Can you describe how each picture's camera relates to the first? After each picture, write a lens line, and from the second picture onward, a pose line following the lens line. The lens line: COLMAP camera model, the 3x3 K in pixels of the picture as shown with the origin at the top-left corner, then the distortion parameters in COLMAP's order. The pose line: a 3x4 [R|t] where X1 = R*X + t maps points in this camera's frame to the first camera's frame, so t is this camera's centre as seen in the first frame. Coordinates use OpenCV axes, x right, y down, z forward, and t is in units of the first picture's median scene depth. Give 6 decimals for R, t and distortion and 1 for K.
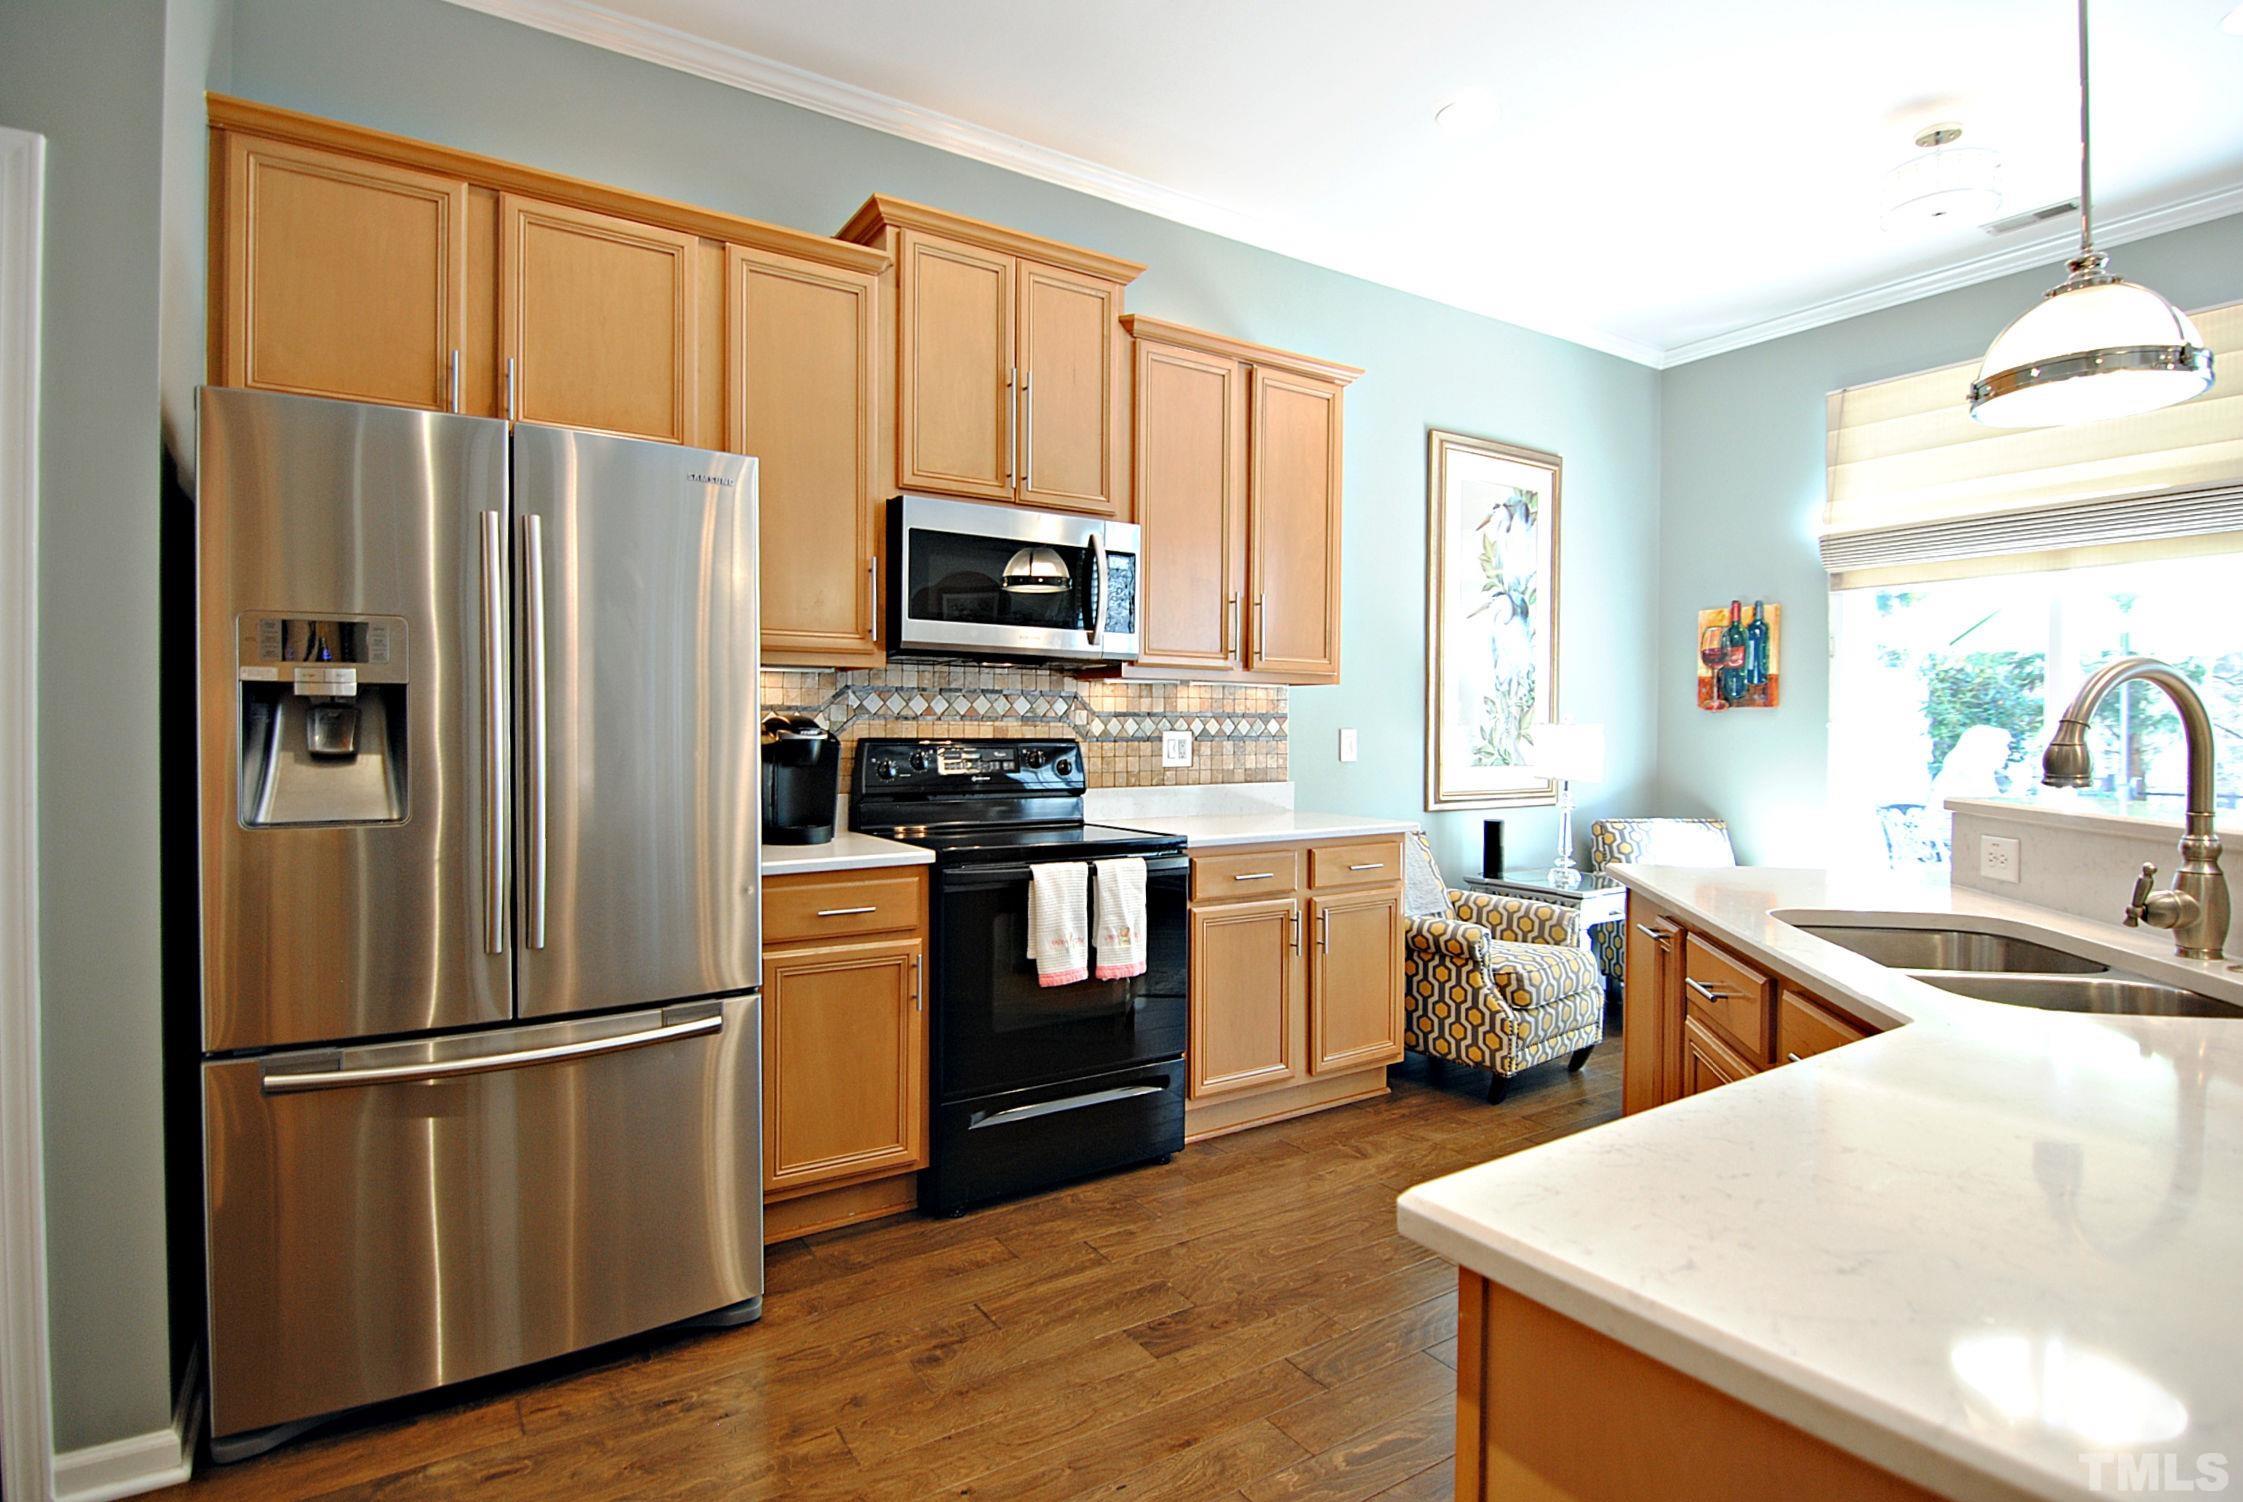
lens RADIAL K [[1110.2, 0, 1124.3], [0, 1110.2, 747.4], [0, 0, 1]] dist [0.001579, -0.015286]
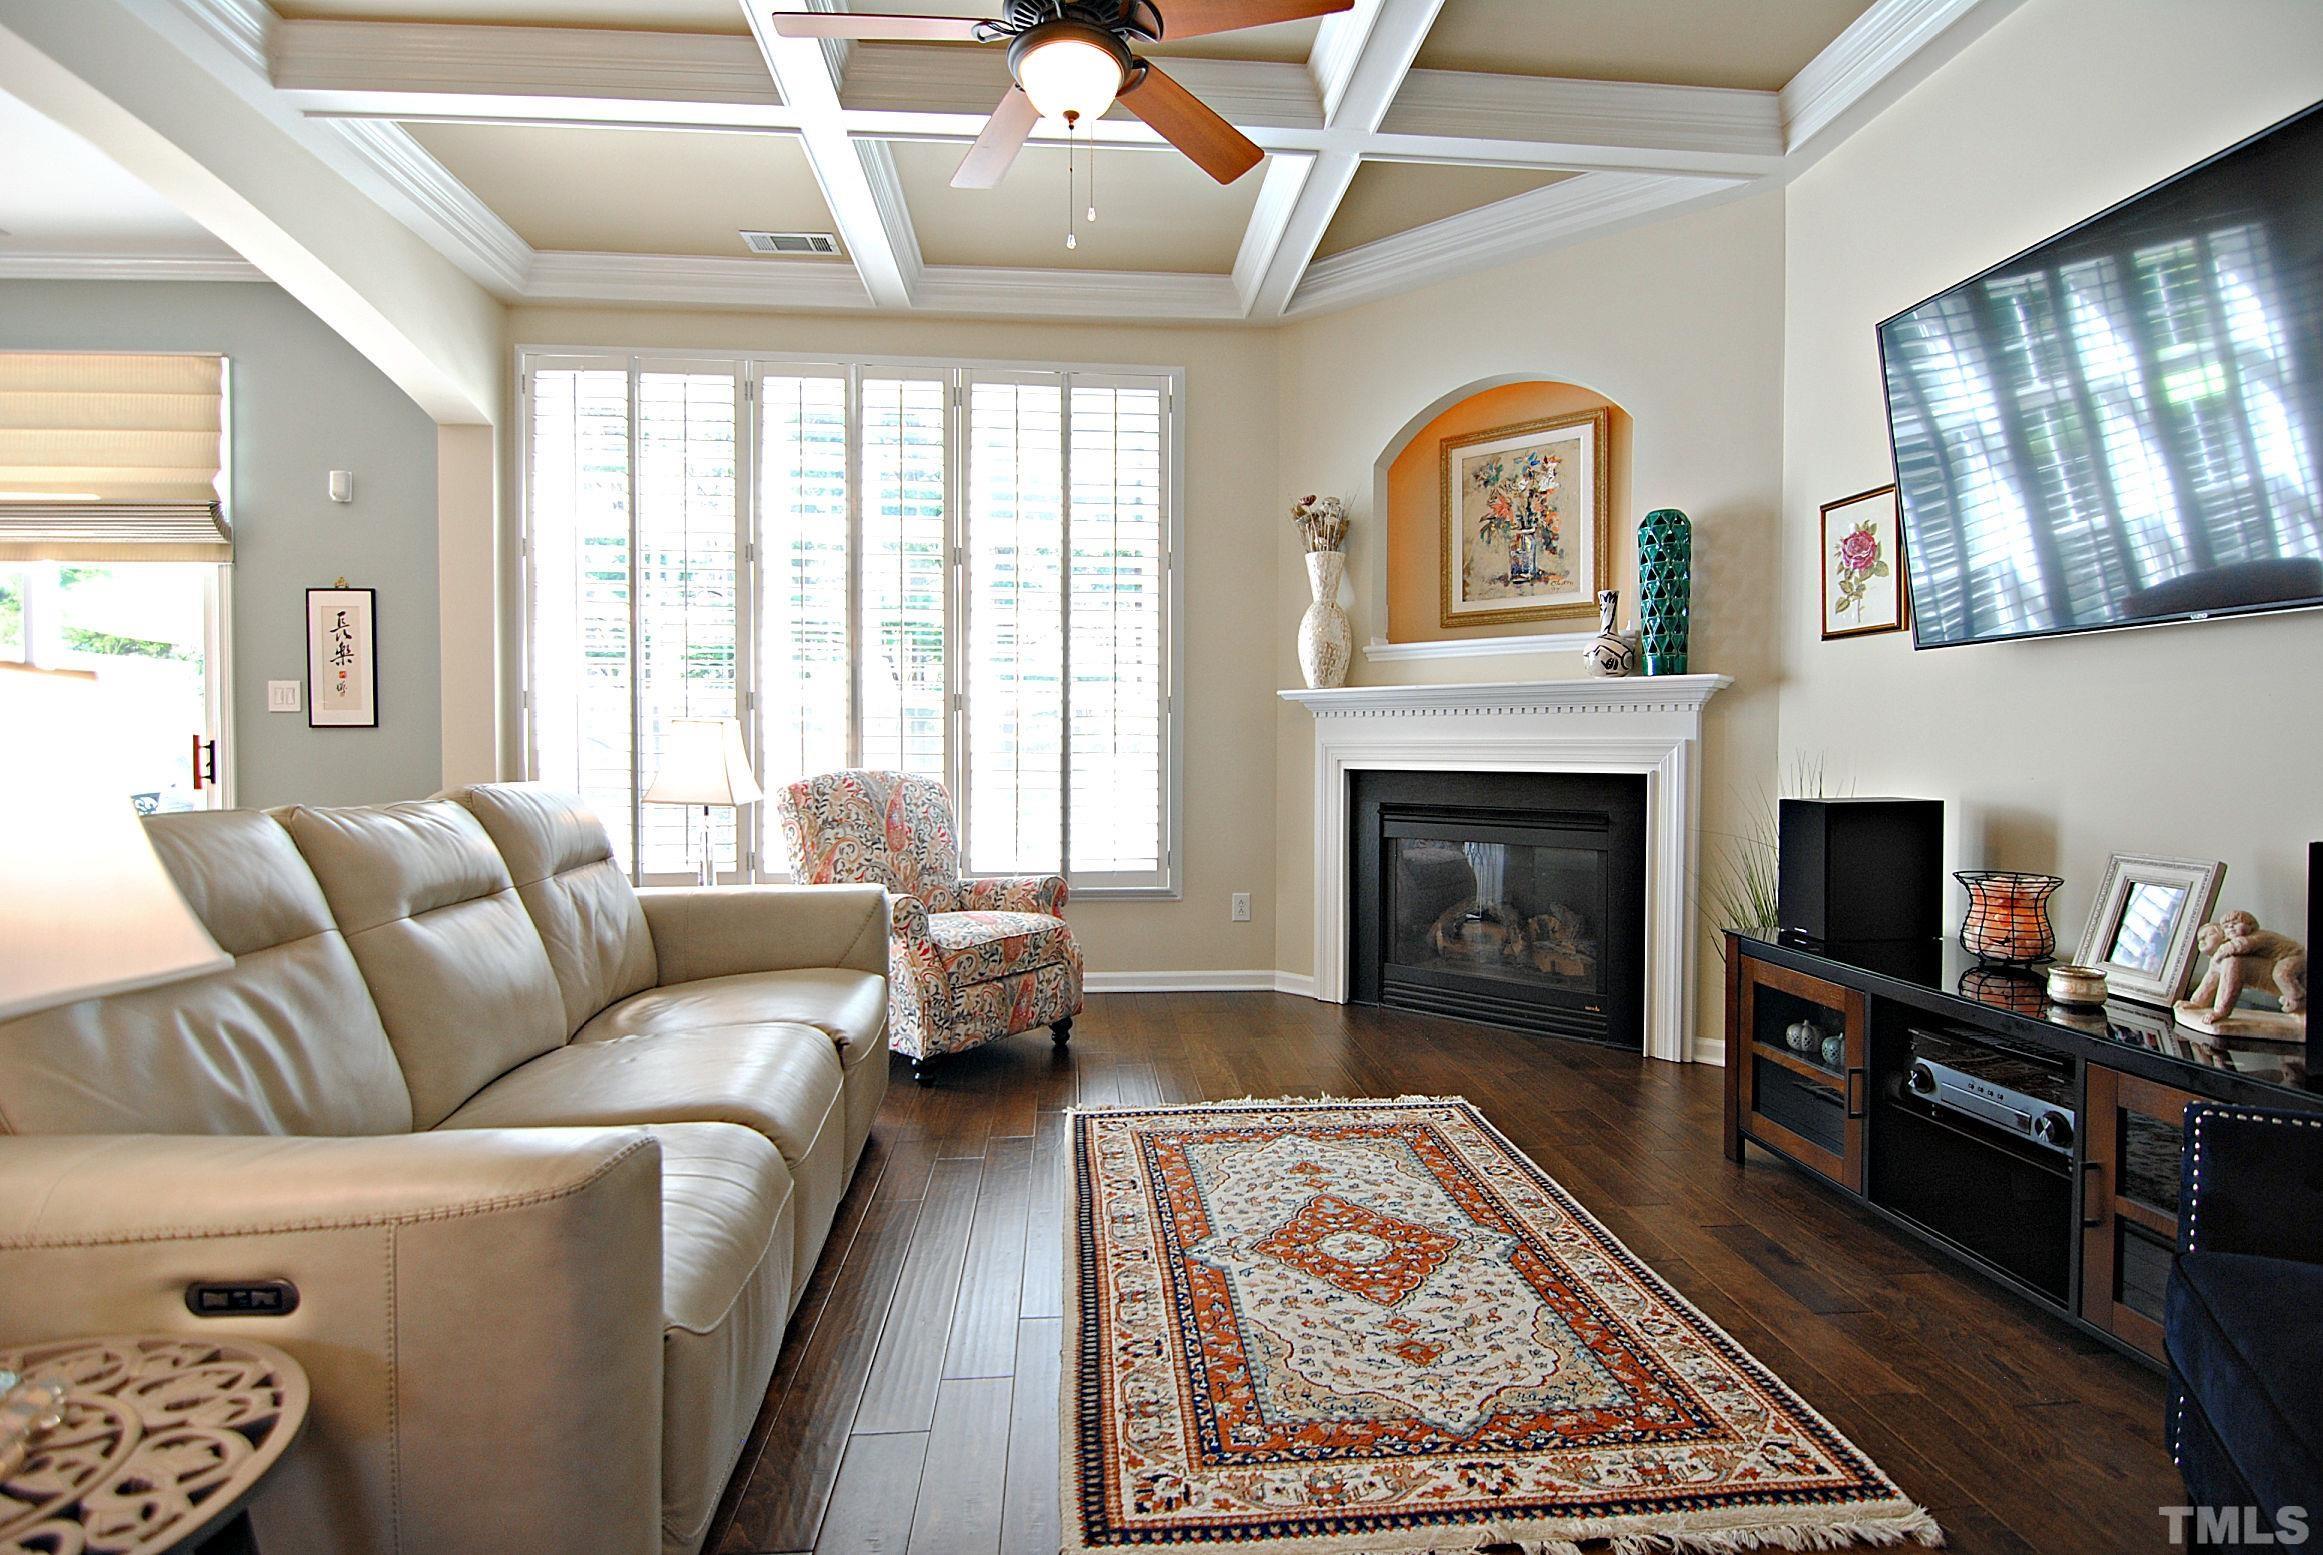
lens RADIAL K [[1129.1, 0, 1160.1], [0, 1129.1, 773.4], [0, 0, 1]] dist [-0.001692, -0.012682]
pose [[0.468459, -0.027815, 0.883047, 0.417853], [0.016801, 0.999604, 0.022573, 0.046302], [-0.883326, 0.004261, 0.468740, -0.540101]]
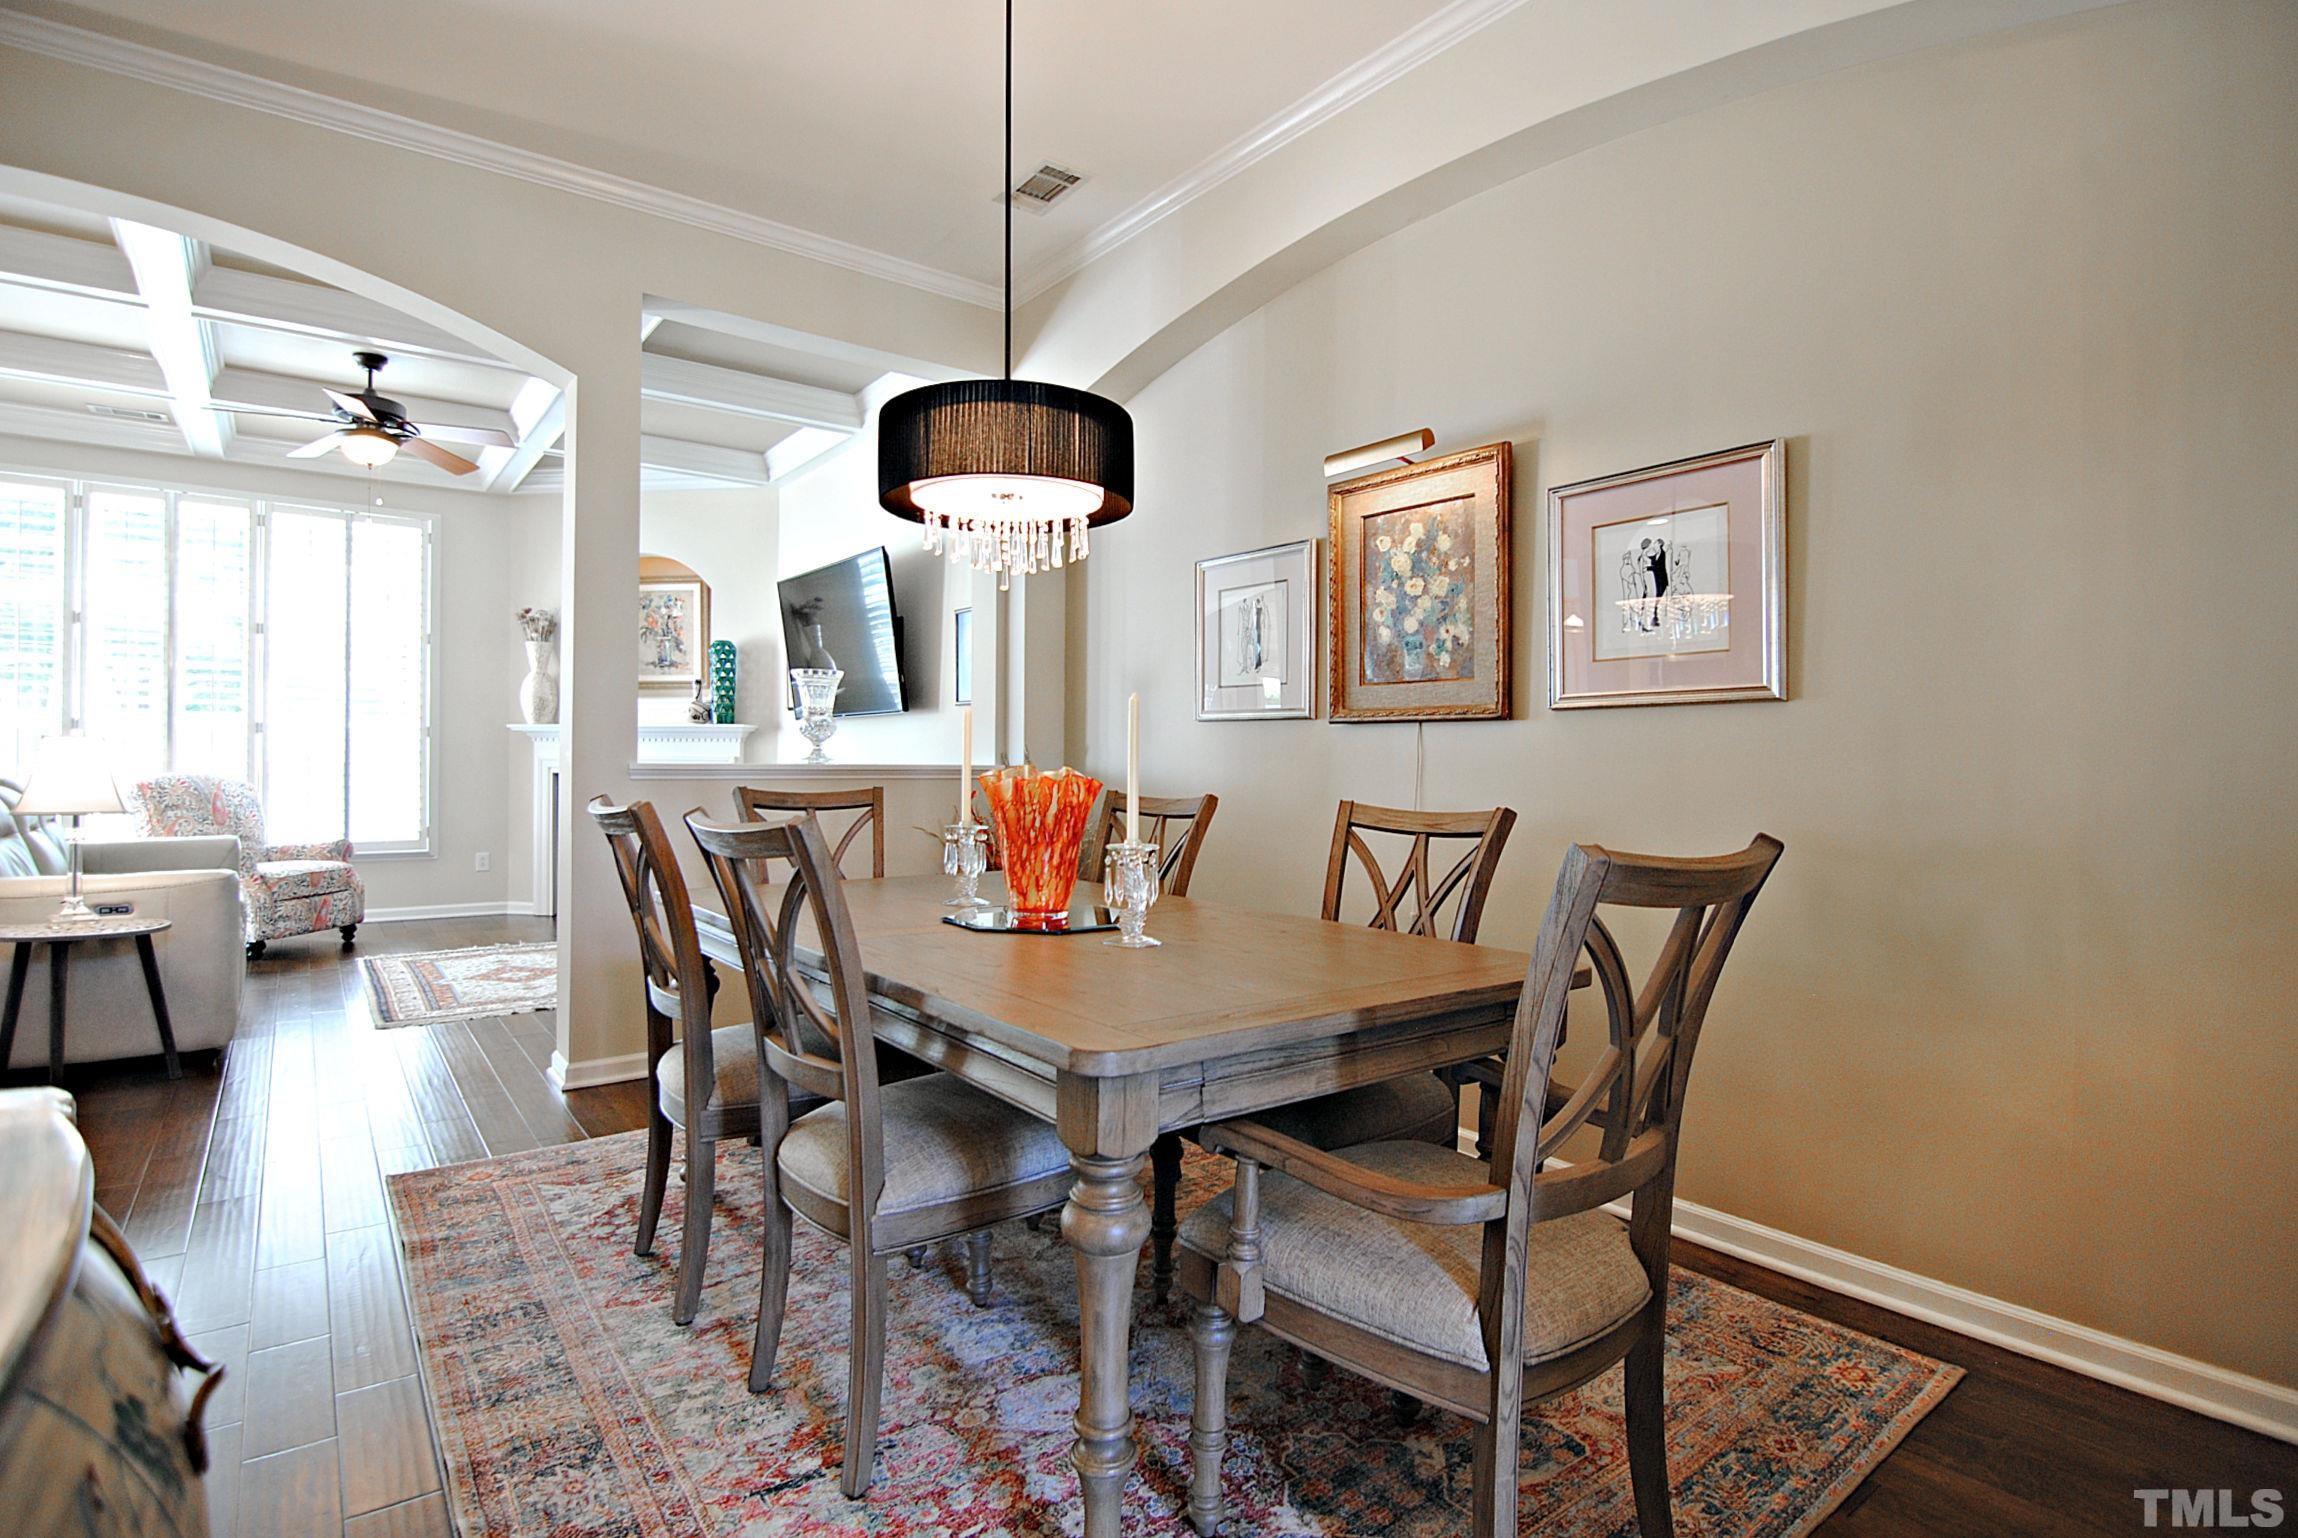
lens RADIAL K [[1130.4, 0, 1145.6], [0, 1130.4, 768.0], [0, 0, 1]] dist [-0.008125, -0.008515]
pose [[-0.075953, -0.010997, 0.997051, -0.481662], [0.010172, 0.999879, 0.011803, 0.050458], [-0.997059, 0.011039, -0.075832, -1.038576]]
